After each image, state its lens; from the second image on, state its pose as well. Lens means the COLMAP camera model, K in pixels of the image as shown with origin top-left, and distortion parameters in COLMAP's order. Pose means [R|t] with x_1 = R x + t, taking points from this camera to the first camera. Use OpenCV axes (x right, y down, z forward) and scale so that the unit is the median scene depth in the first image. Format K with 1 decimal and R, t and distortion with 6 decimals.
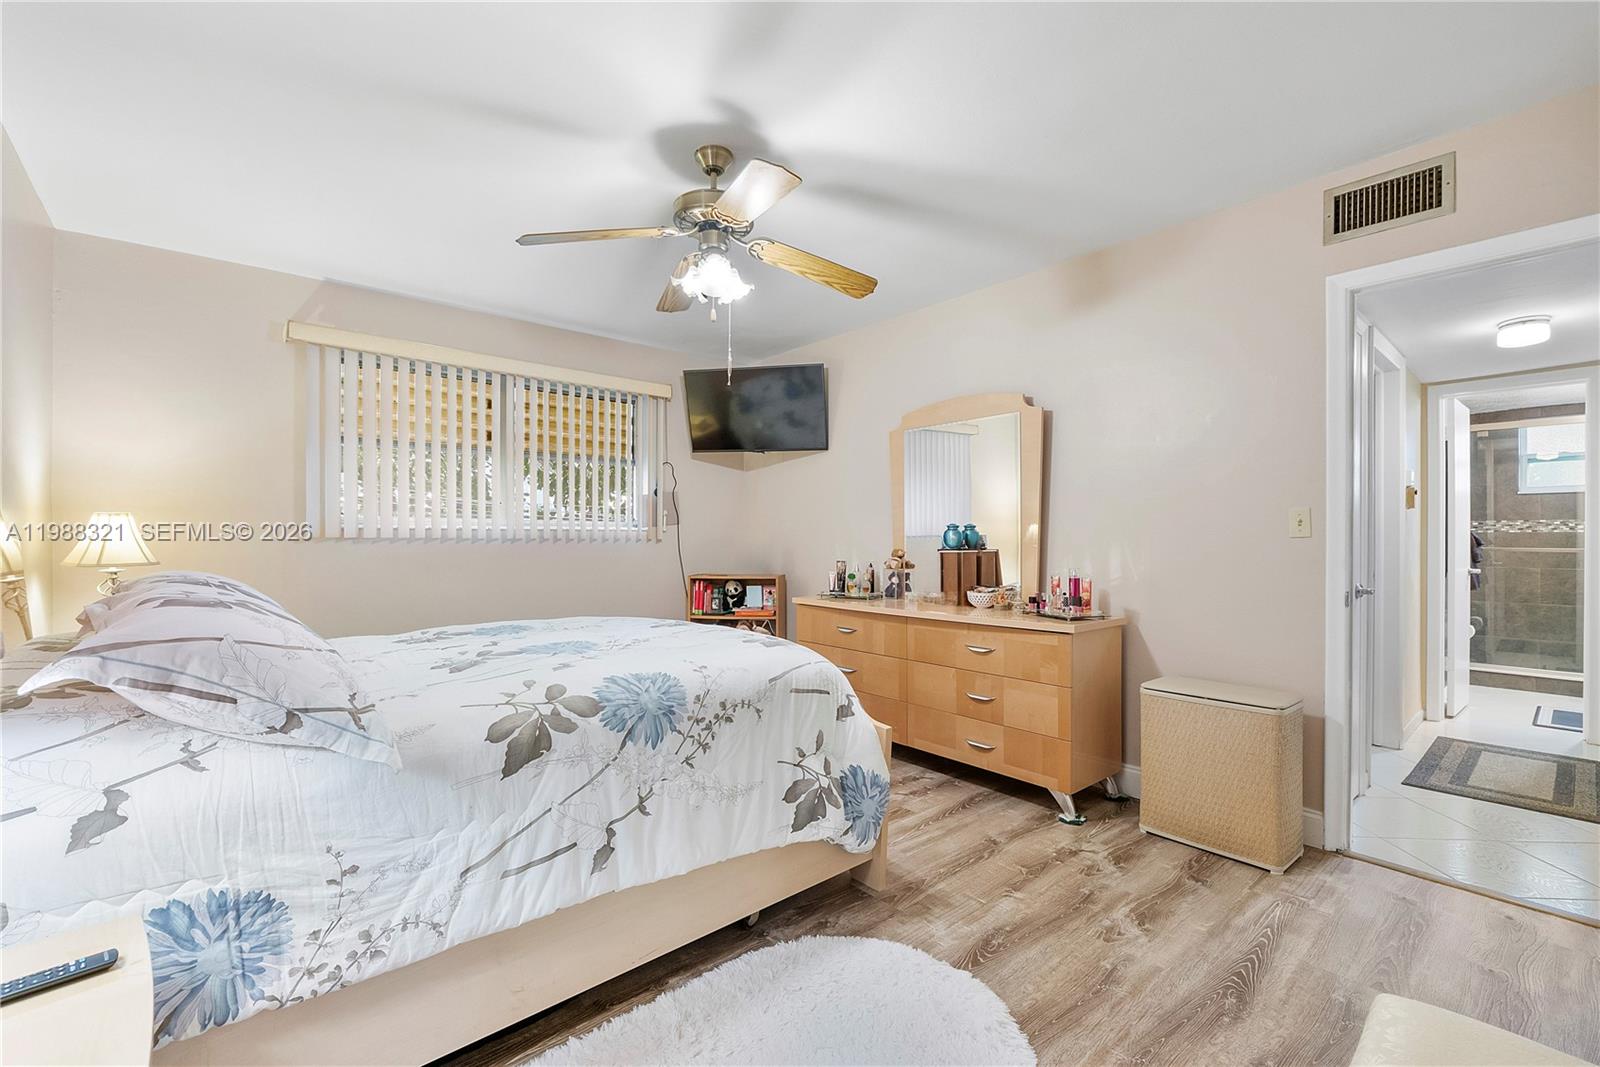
lens RADIAL K [[681.2, 0, 791.7], [0, 681.2, 539.7], [0, 0, 1]] dist [-0.006538, -0.000774]
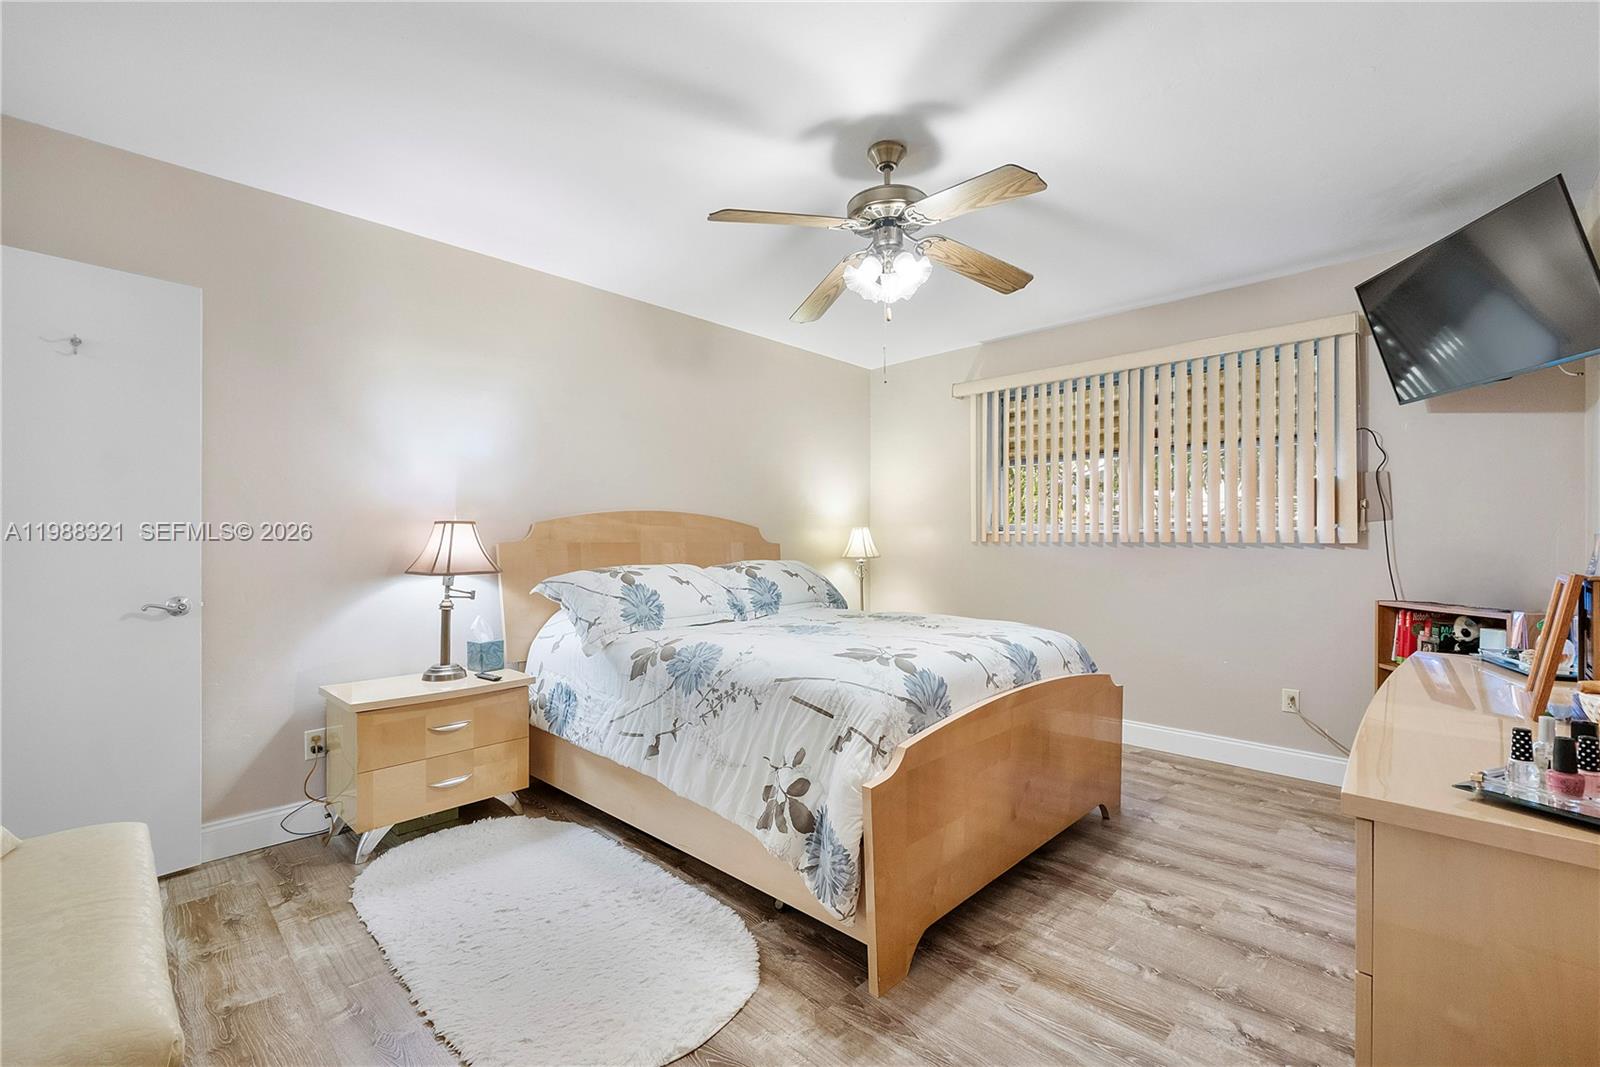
lens RADIAL K [[681.2, 0, 791.9], [0, 681.2, 537.5], [0, 0, 1]] dist [-0.006538, -0.000774]
pose [[0.087624, -0.008520, -0.996117, 1.096607], [-0.001479, 0.999961, -0.008683, -0.001262], [0.996153, 0.002234, 0.087608, 1.017008]]
